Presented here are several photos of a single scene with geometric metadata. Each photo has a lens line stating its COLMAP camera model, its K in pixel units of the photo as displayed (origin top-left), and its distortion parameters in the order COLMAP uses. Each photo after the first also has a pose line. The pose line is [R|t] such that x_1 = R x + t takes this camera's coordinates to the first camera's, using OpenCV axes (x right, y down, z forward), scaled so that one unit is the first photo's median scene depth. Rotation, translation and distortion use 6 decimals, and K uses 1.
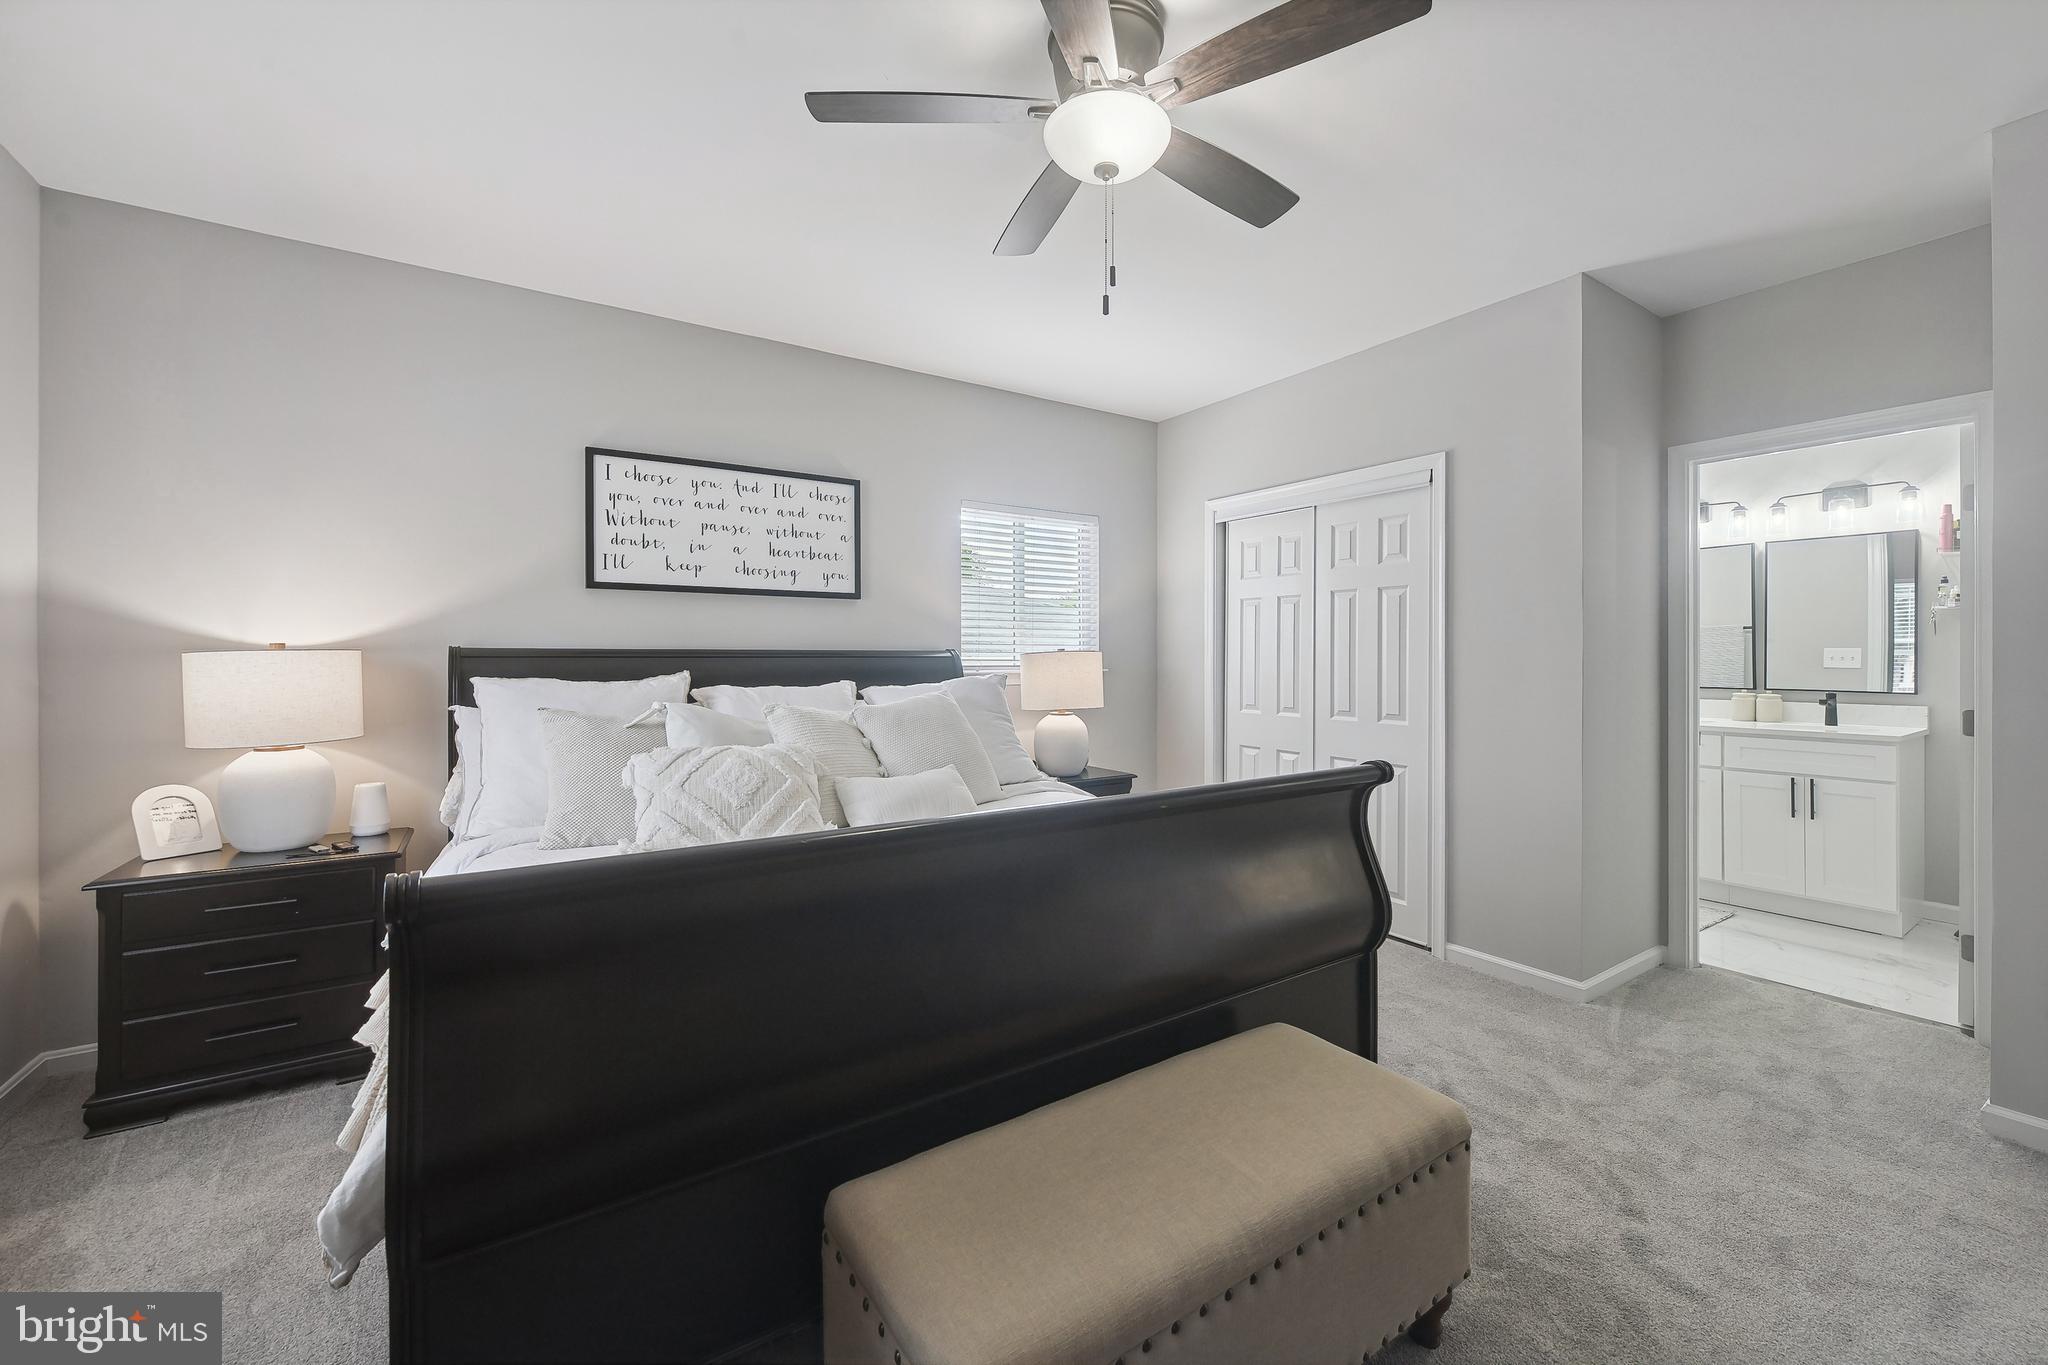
lens RADIAL K [[822.6, 0, 1031.8], [0, 822.6, 659.9], [0, 0, 1]] dist [-0.001106, -0.000159]
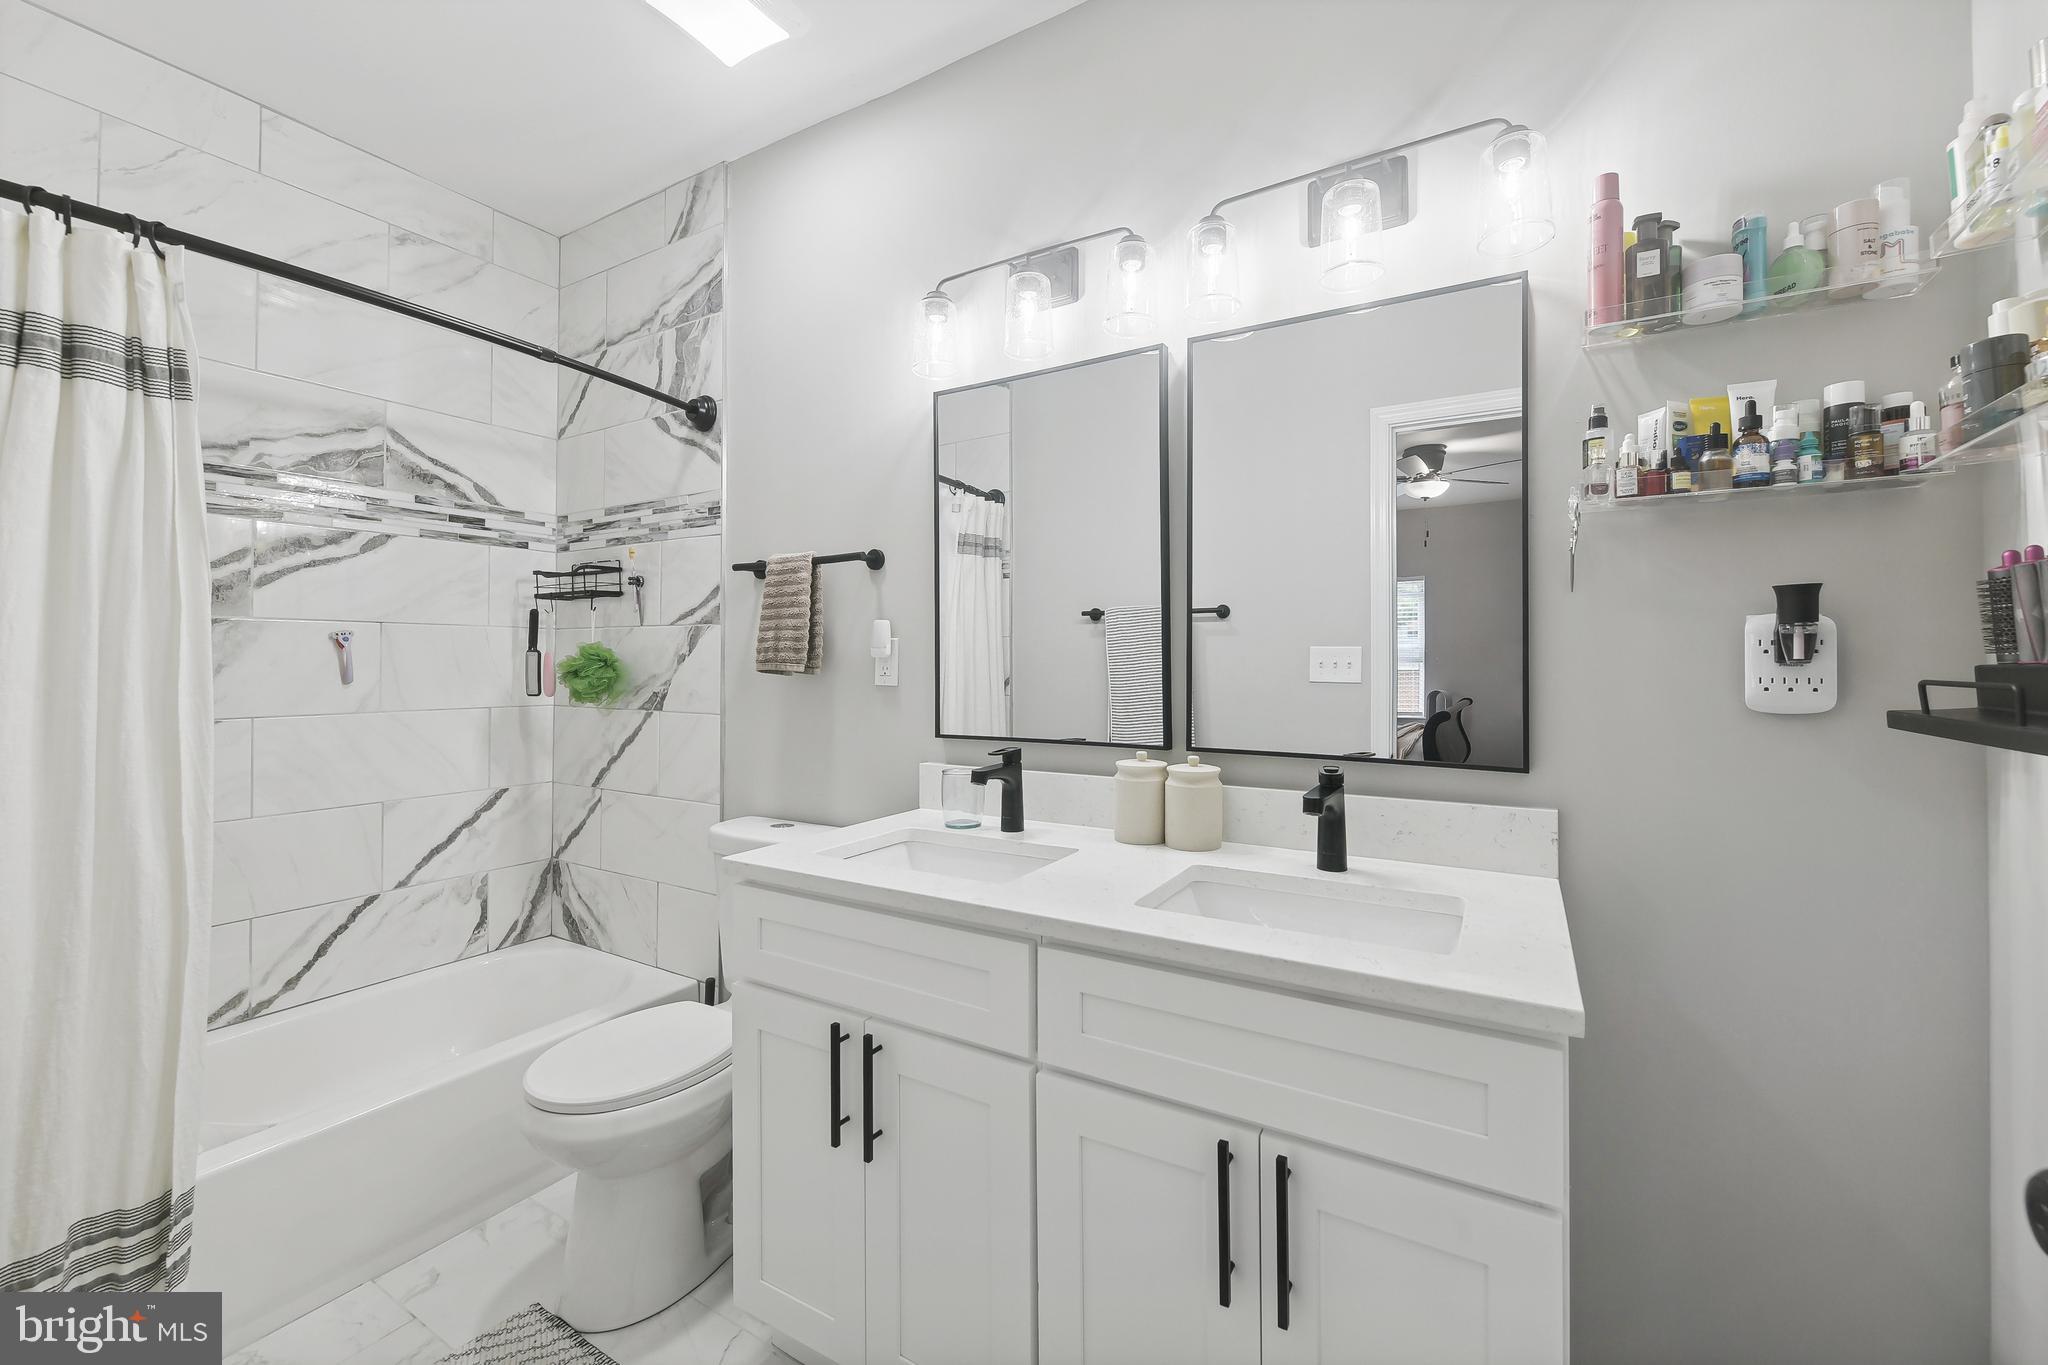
lens RADIAL K [[822.6, 0, 1031.8], [0, 822.6, 659.9], [0, 0, 1]] dist [-0.001106, -0.000159]
pose [[0.901648, 0.002671, 0.432463, 0.572014], [0.001311, 0.999959, -0.008911, -0.000080], [-0.432469, 0.008602, 0.901608, 0.597192]]
